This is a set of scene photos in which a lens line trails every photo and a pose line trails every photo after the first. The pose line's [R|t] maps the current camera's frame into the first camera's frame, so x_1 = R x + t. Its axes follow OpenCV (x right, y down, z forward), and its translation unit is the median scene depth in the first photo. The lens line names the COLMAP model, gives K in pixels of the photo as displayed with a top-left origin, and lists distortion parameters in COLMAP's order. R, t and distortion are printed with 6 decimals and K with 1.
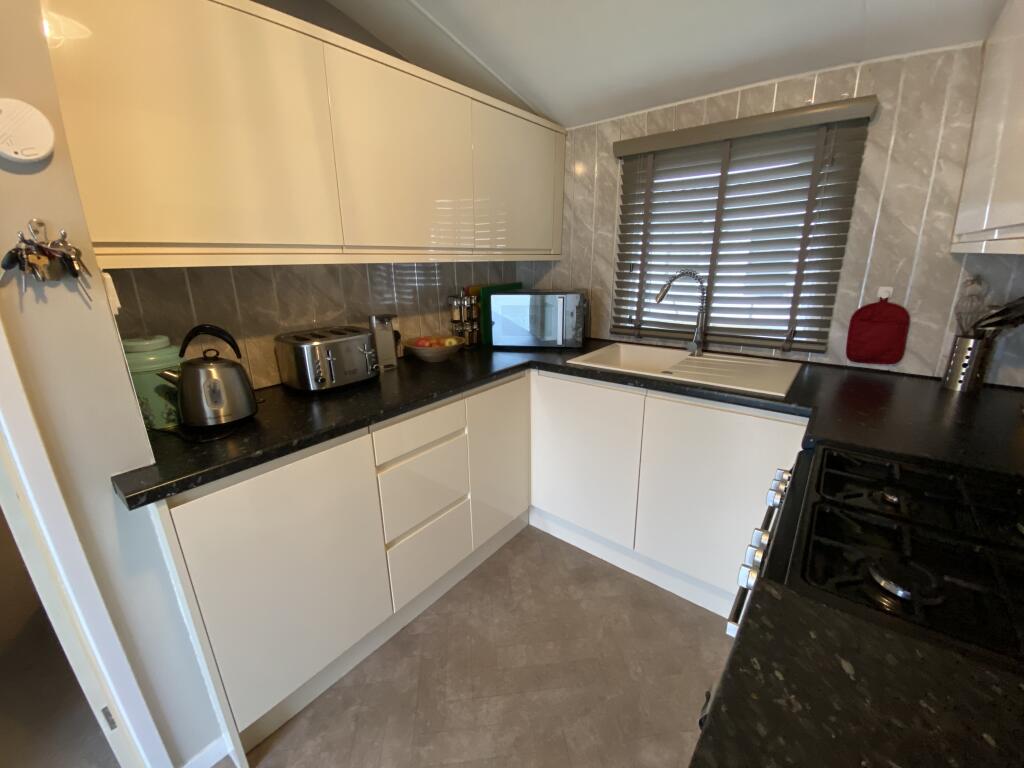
lens RADIAL K [[418.4, 0, 507.9], [0, 418.4, 384.0], [0, 0, 1]] dist [-0.002043, -0.003000]
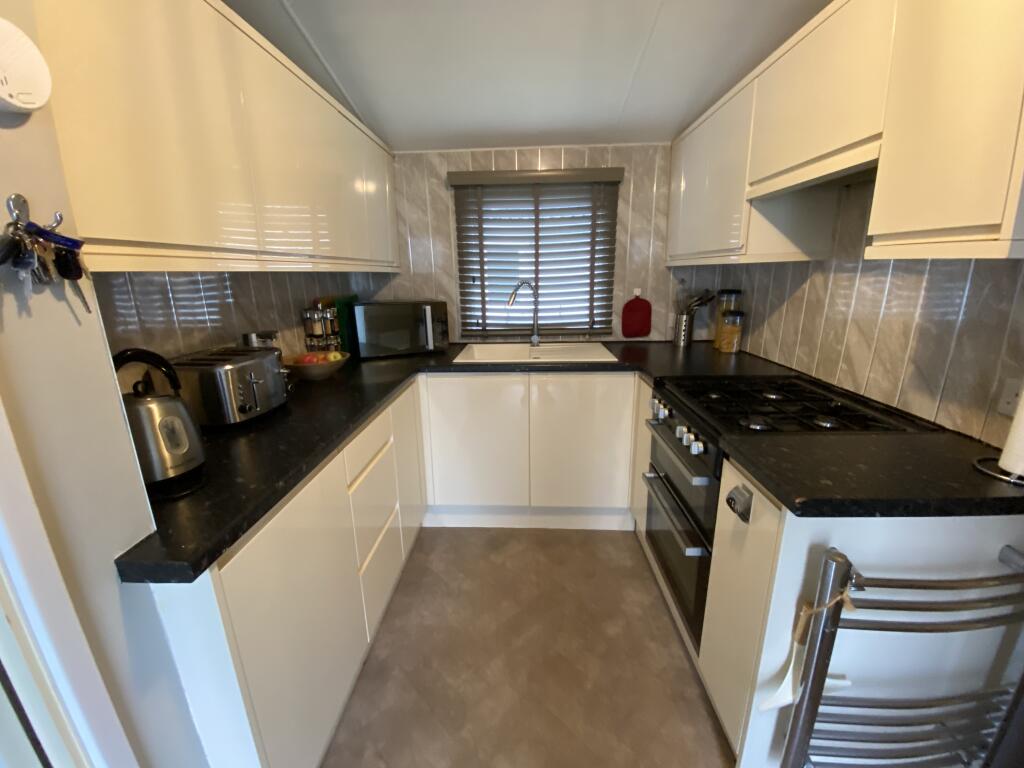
lens RADIAL K [[418.4, 0, 512.7], [0, 418.4, 386.2], [0, 0, 1]] dist [-0.002043, -0.003000]
pose [[0.798336, -0.152599, 0.582557, -0.405519], [0.174398, 0.984494, 0.018891, 0.018575], [-0.576407, 0.086516, 0.812570, 0.003681]]
